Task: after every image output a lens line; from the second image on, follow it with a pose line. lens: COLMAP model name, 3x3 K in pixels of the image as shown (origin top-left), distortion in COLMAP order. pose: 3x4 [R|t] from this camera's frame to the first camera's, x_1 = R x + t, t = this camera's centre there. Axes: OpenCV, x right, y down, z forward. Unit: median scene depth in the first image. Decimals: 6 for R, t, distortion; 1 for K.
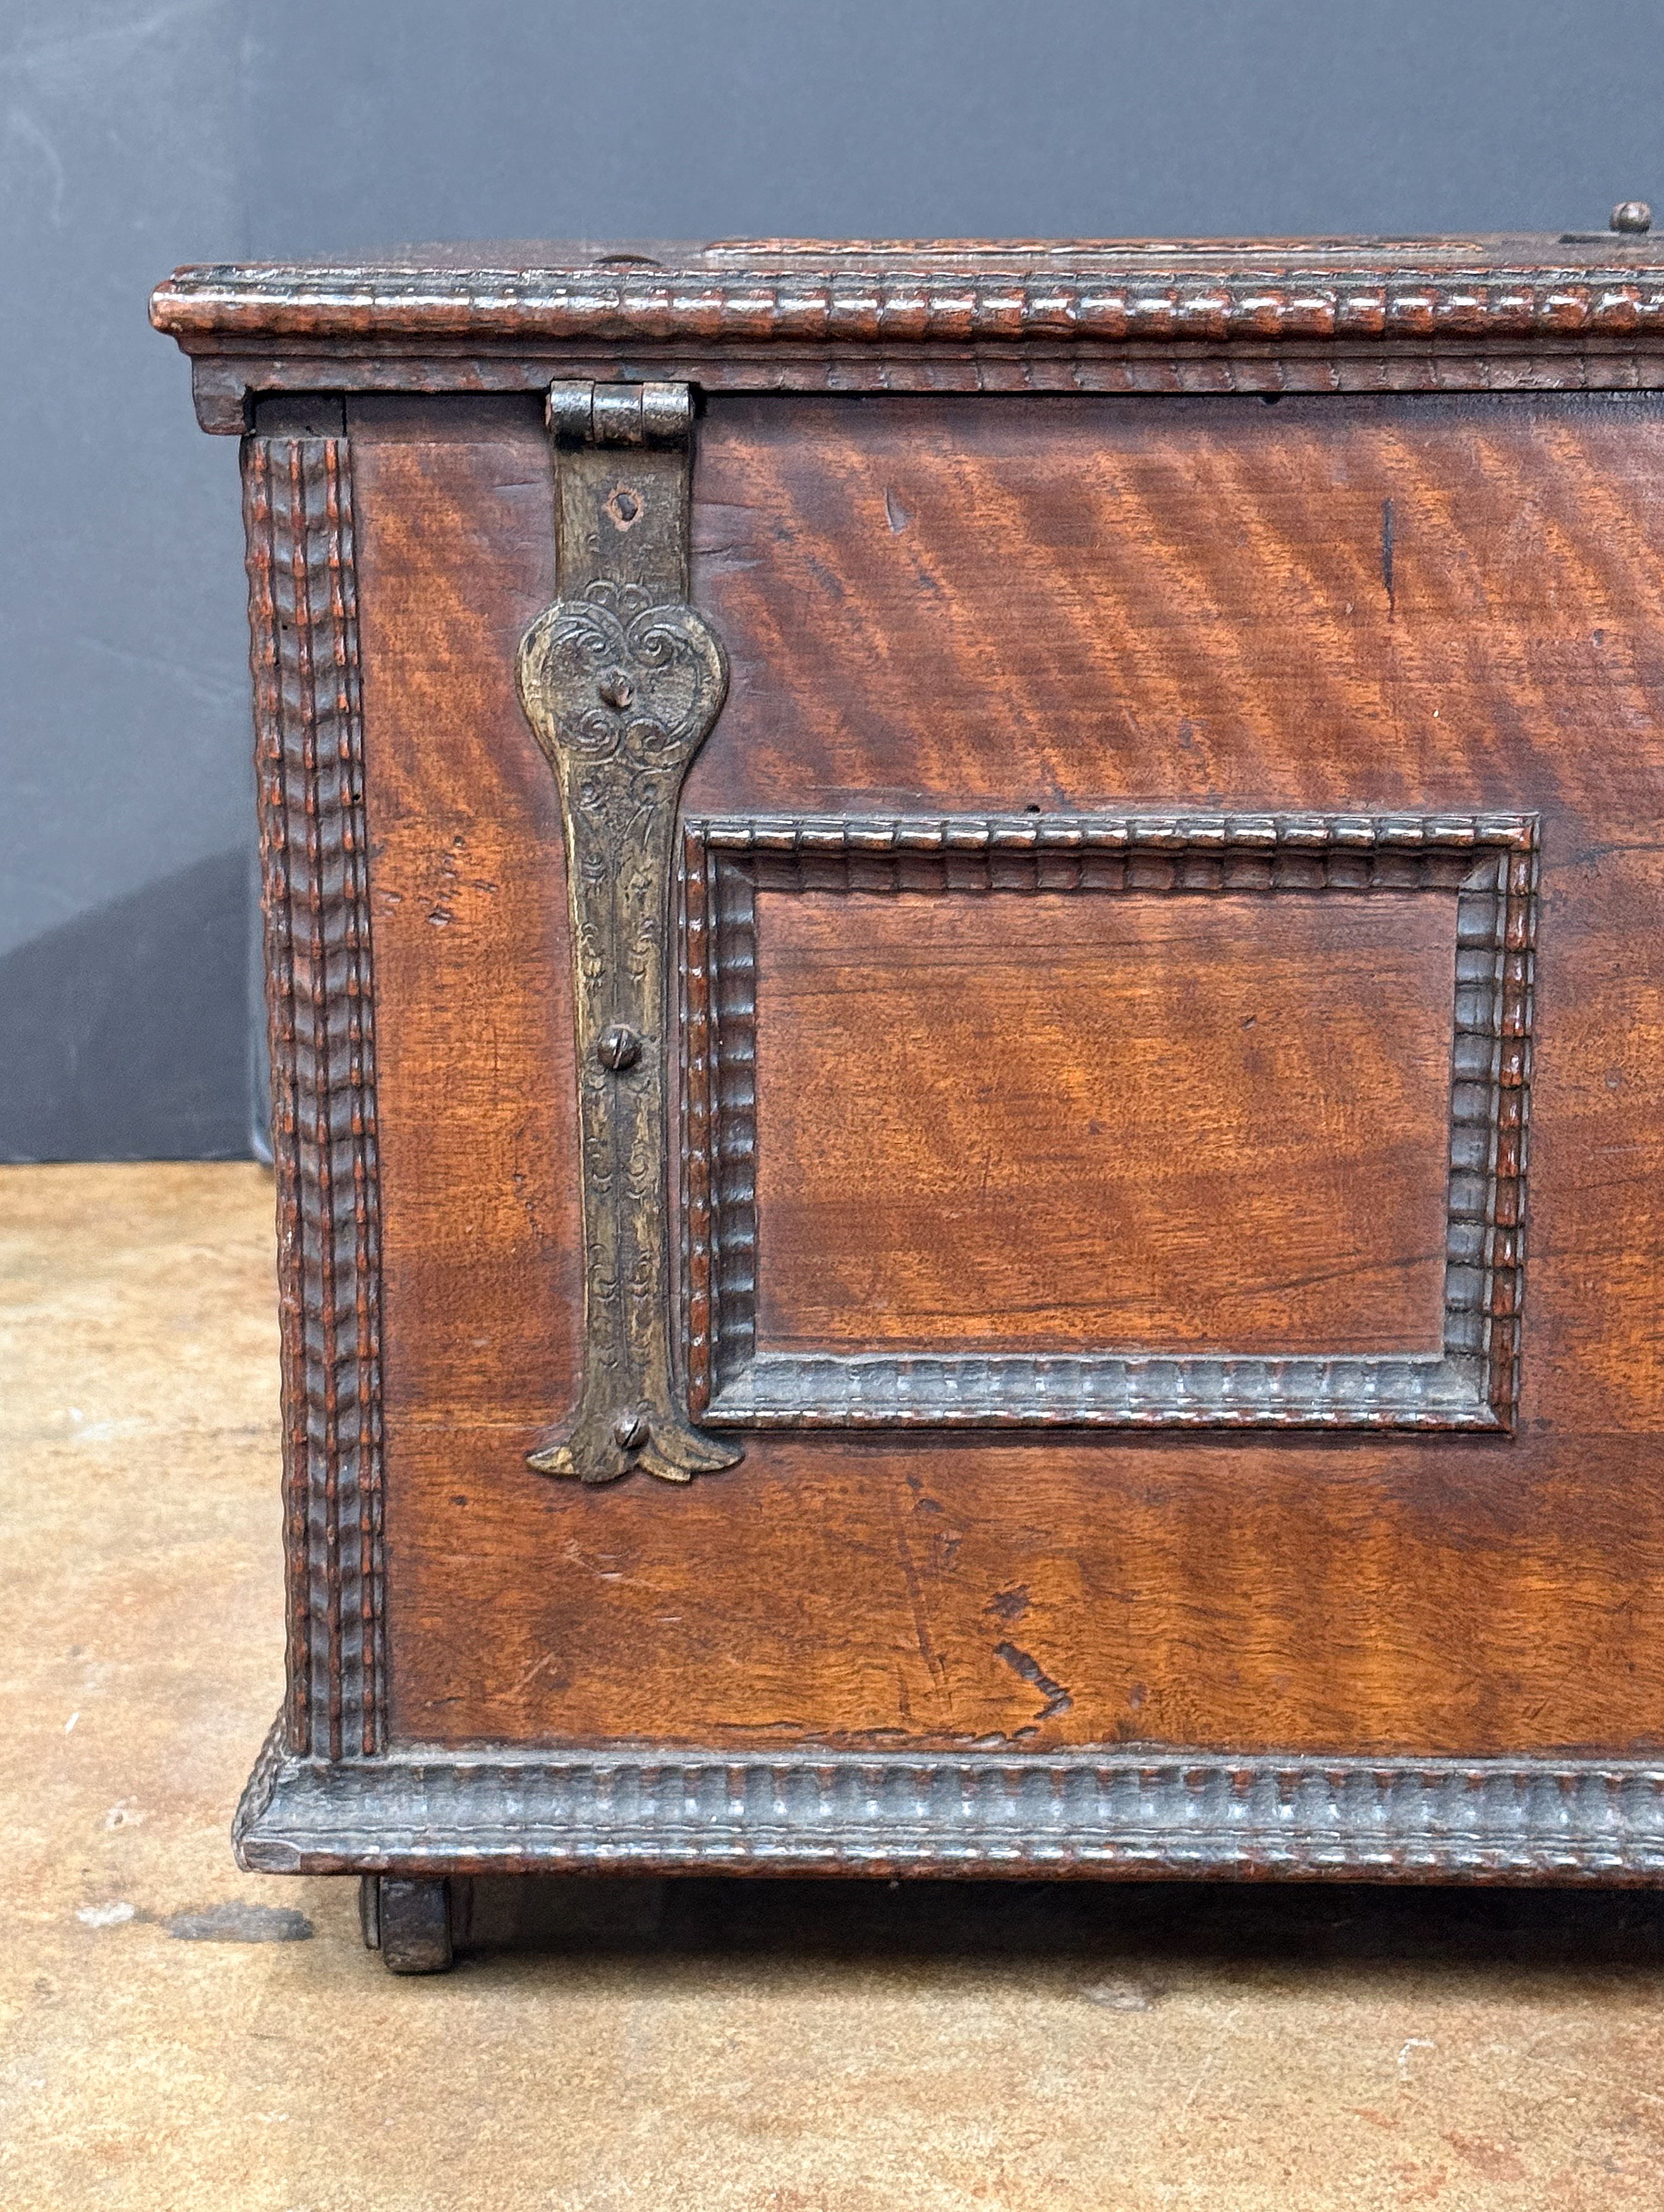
lens RADIAL K [[4237.7, 0, 827.9], [0, 4237.7, 1105.9], [0, 0, 1]] dist [0.157572, 0.000000]
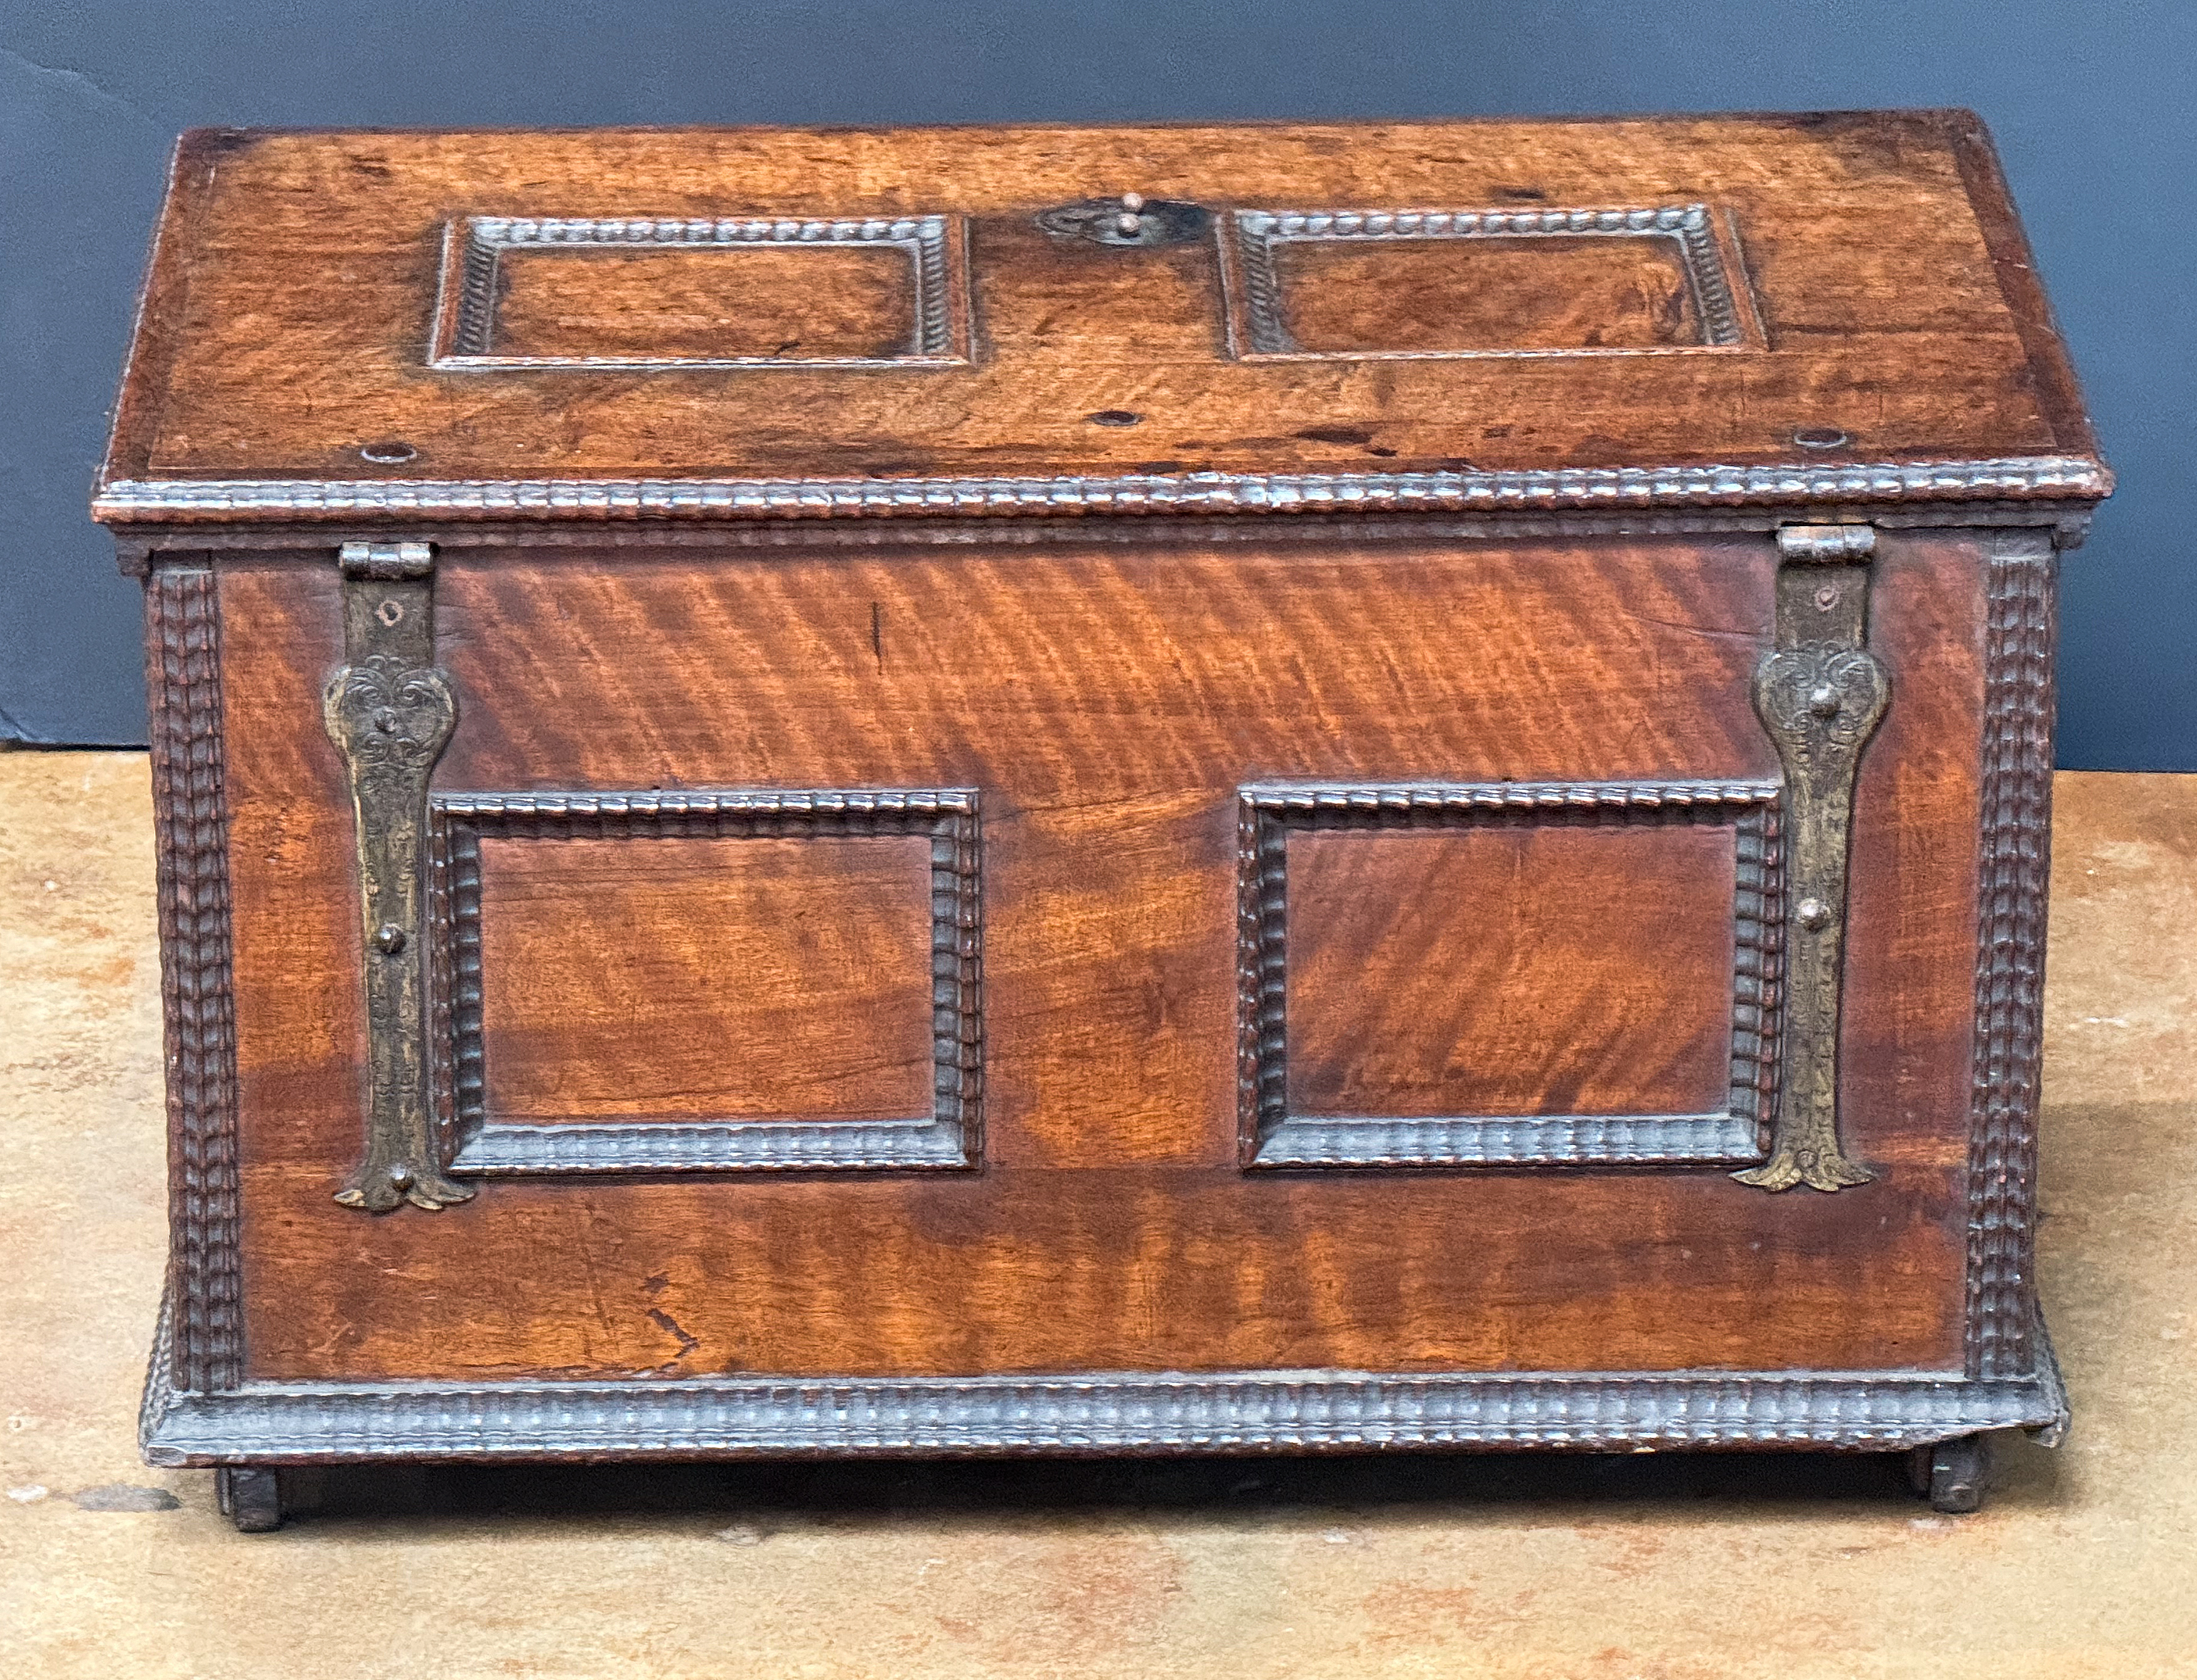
lens RADIAL K [[10786.1, 0, 1087.6], [0, 10786.1, 838.6], [0, 0, 1]] dist [0.470133, 0.000000]
pose [[0.999343, -0.014940, 0.033015, 0.073316], [0.010309, 0.990623, 0.136237, -0.572597], [-0.034741, -0.135807, 0.990126, -2.842195]]
